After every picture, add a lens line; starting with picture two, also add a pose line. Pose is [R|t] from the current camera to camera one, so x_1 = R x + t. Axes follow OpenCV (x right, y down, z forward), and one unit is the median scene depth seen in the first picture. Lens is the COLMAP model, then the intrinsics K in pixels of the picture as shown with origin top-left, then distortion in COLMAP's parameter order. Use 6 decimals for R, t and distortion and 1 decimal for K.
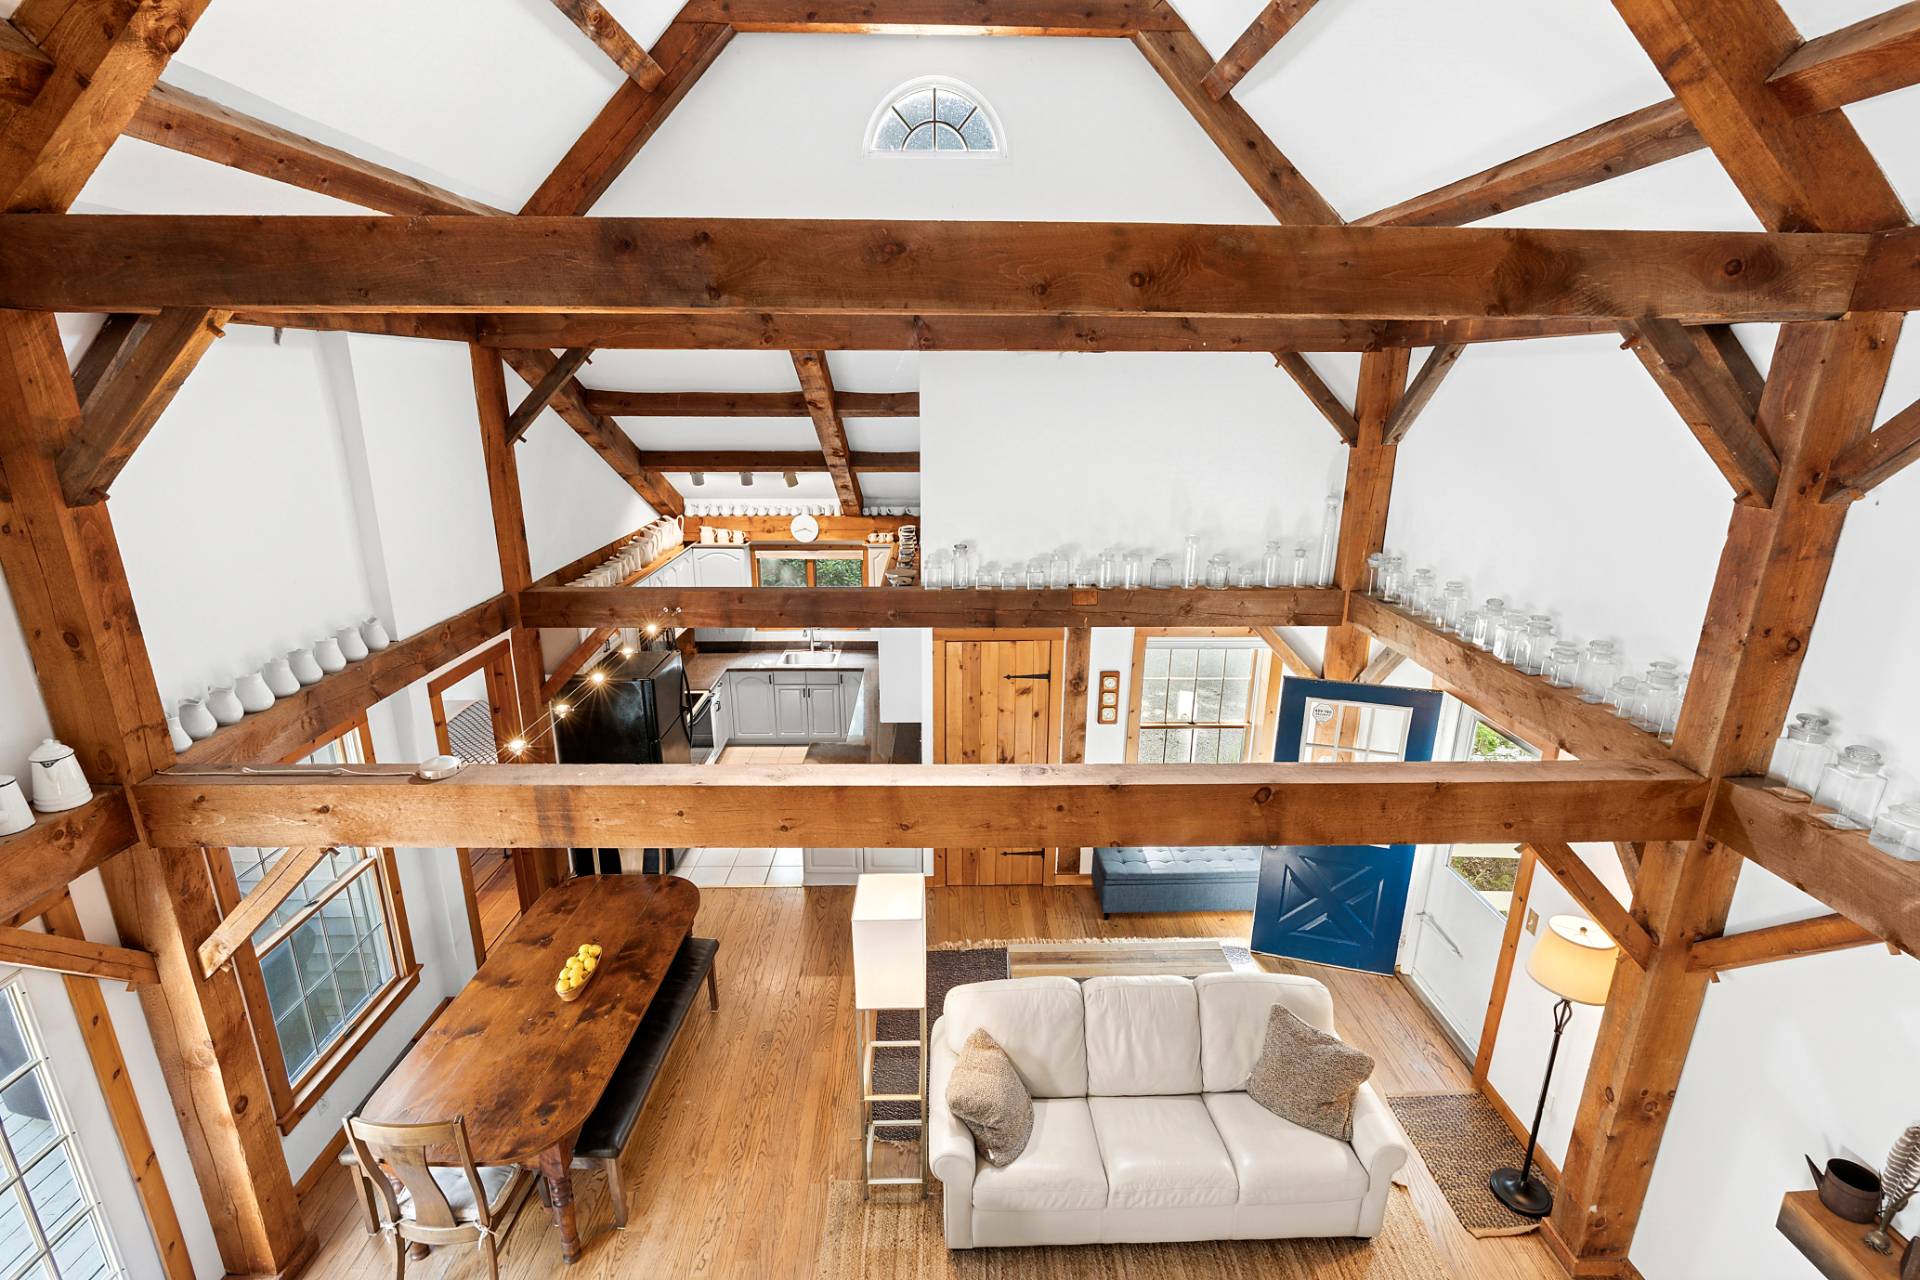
lens RADIAL K [[870.5, 0, 958.4], [0, 870.5, 629.5], [0, 0, 1]] dist [-0.000031, -0.000107]
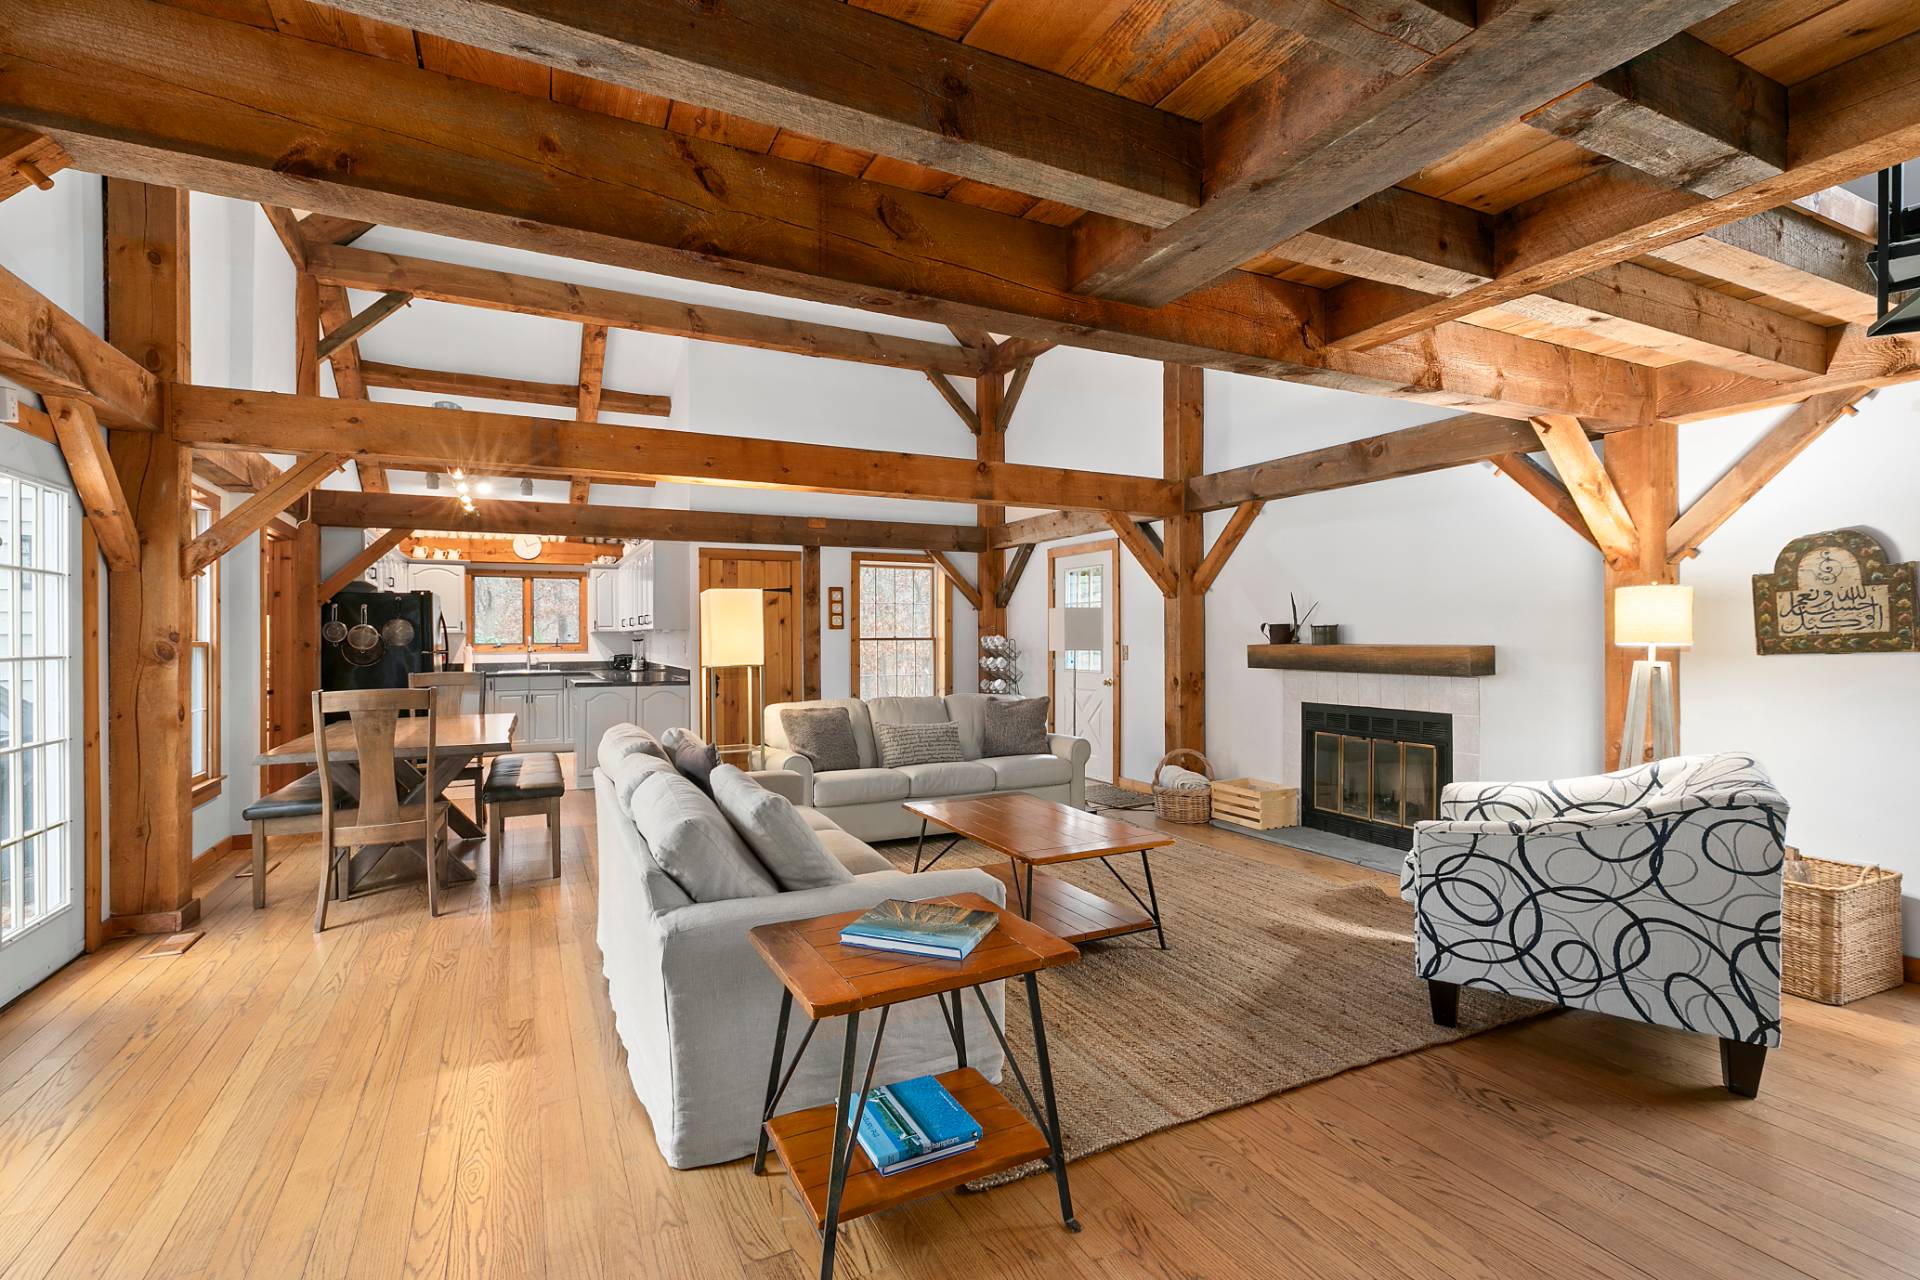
lens RADIAL K [[885.4, 0, 960.0], [0, 885.4, 640.0], [0, 0, 1]] dist [0.001373, -0.000044]
pose [[0.901271, -0.008498, 0.433172, -0.234322], [0.131453, 0.958042, -0.254708, 0.480607], [-0.412832, 0.286503, 0.864572, -0.217429]]
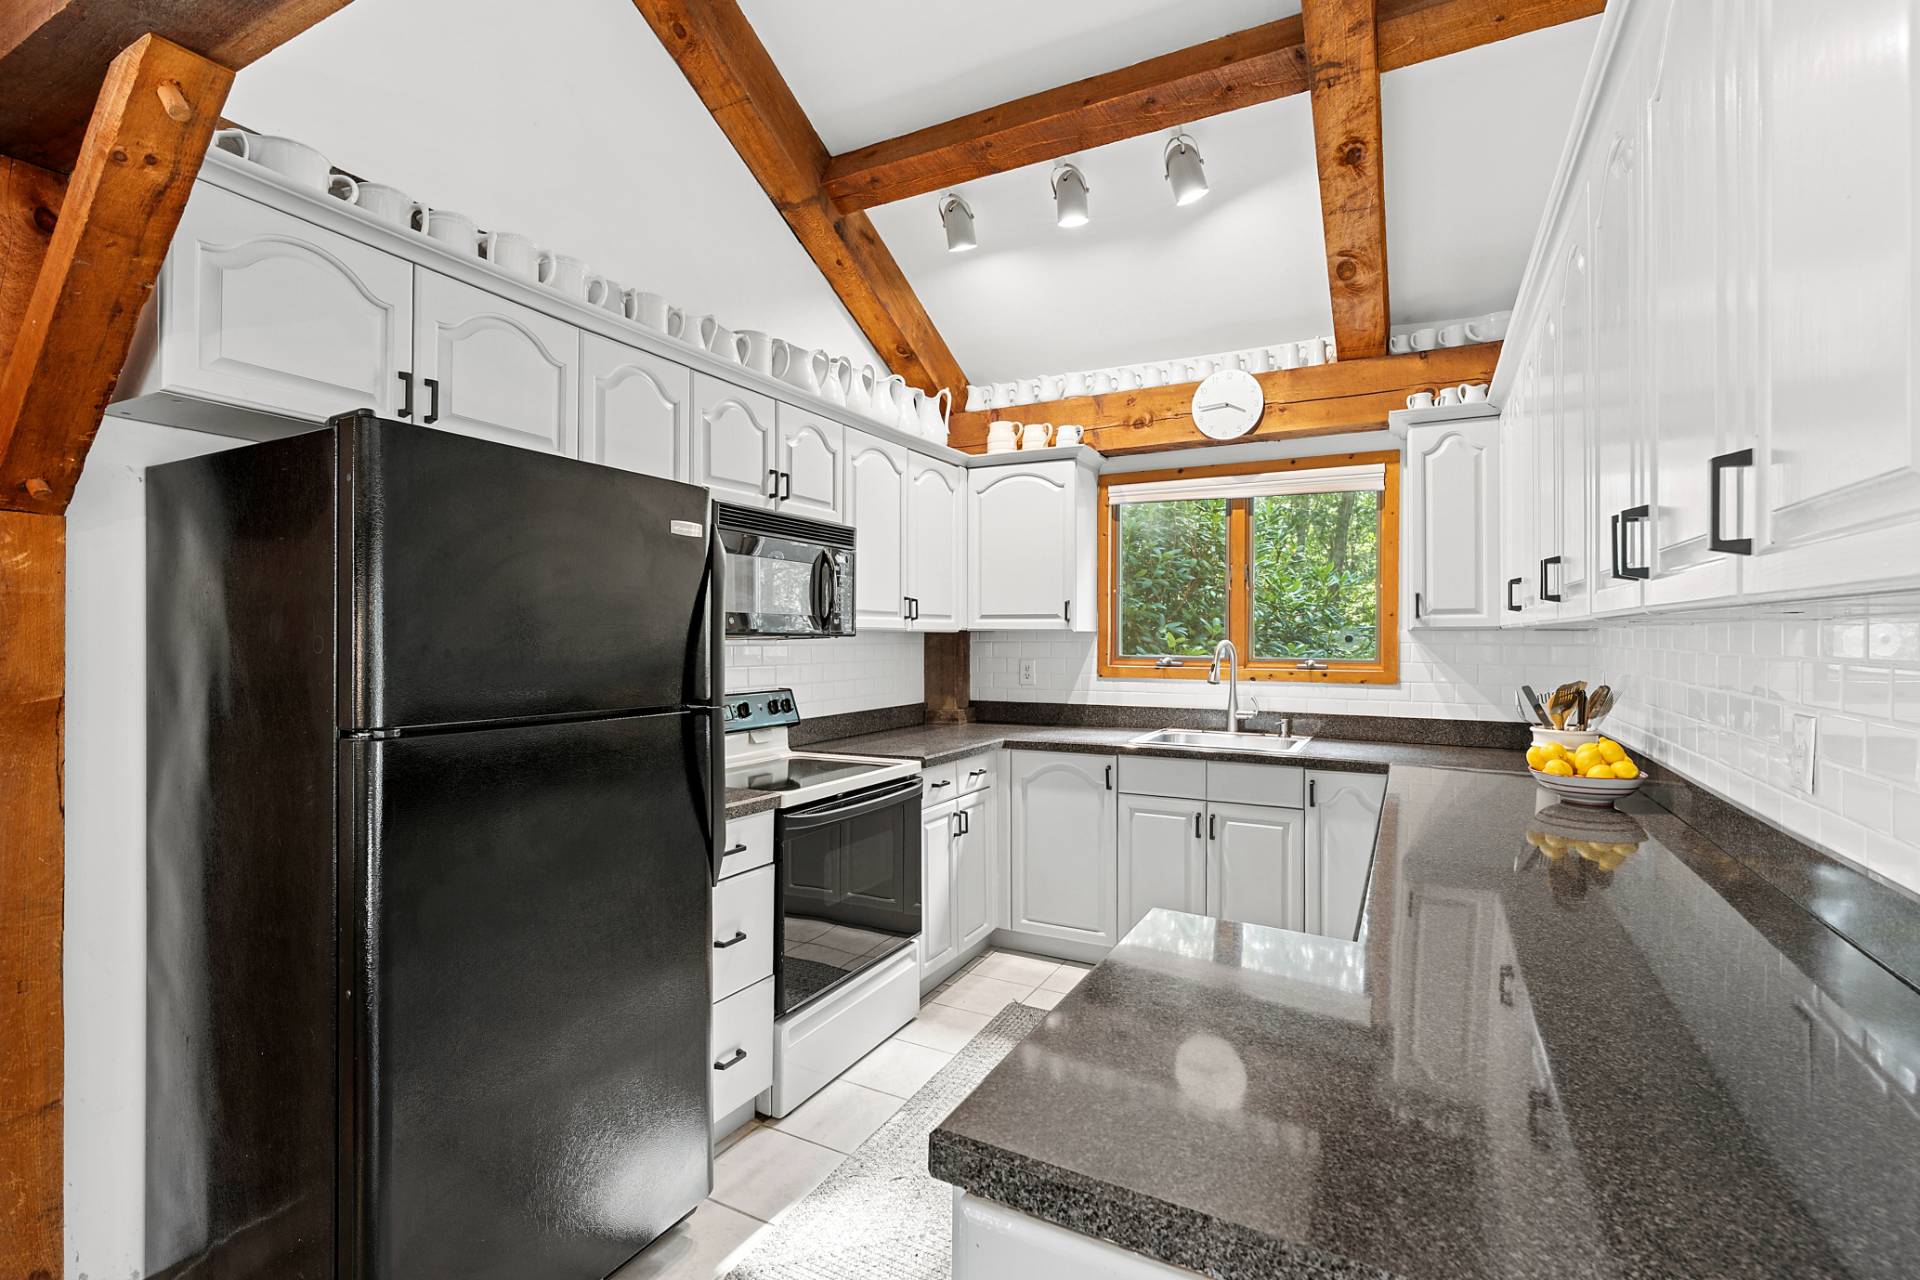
lens RADIAL K [[863.3, 0, 961.7], [0, 863.3, 606.2], [0, 0, 1]] dist [-0.000286, -0.000048]
pose [[0.874683, -0.007164, -0.484642, -0.128411], [-0.135350, 0.956504, -0.258419, 0.126660], [0.465413, 0.291631, 0.835668, 0.896431]]
